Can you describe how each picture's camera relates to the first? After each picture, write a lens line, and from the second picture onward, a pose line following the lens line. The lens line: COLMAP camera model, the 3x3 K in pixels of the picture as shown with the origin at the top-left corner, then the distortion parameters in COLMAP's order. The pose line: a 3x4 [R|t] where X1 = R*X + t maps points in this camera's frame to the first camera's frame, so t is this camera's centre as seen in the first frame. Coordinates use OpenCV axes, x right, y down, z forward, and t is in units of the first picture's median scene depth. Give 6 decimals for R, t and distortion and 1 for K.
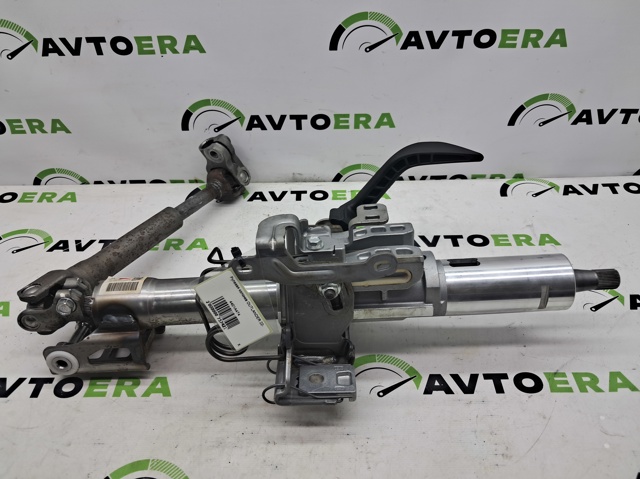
lens RADIAL K [[510.4, 0, 322.9], [0, 510.4, 239.8], [0, 0, 1]] dist [-0.009230, -0.006256]
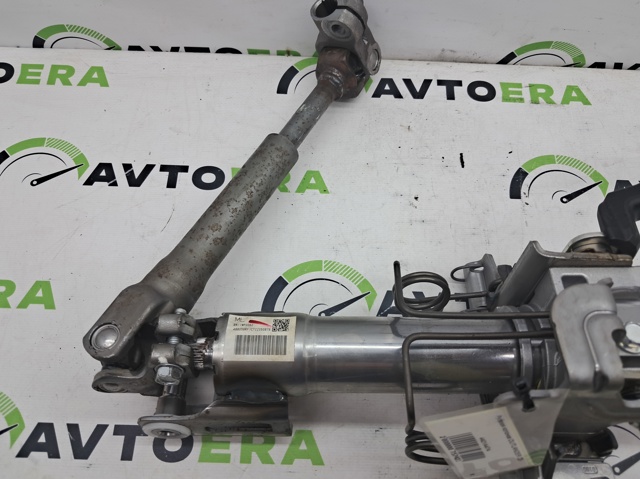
lens RADIAL K [[518.1, 0, 322.9], [0, 518.1, 237.6], [0, 0, 1]] dist [-0.012325, -0.013505]
pose [[0.998842, 0.039937, 0.026844, -0.256831], [-0.047484, 0.908470, 0.415244, -0.212320], [-0.007803, -0.416038, 0.909314, 0.374016]]
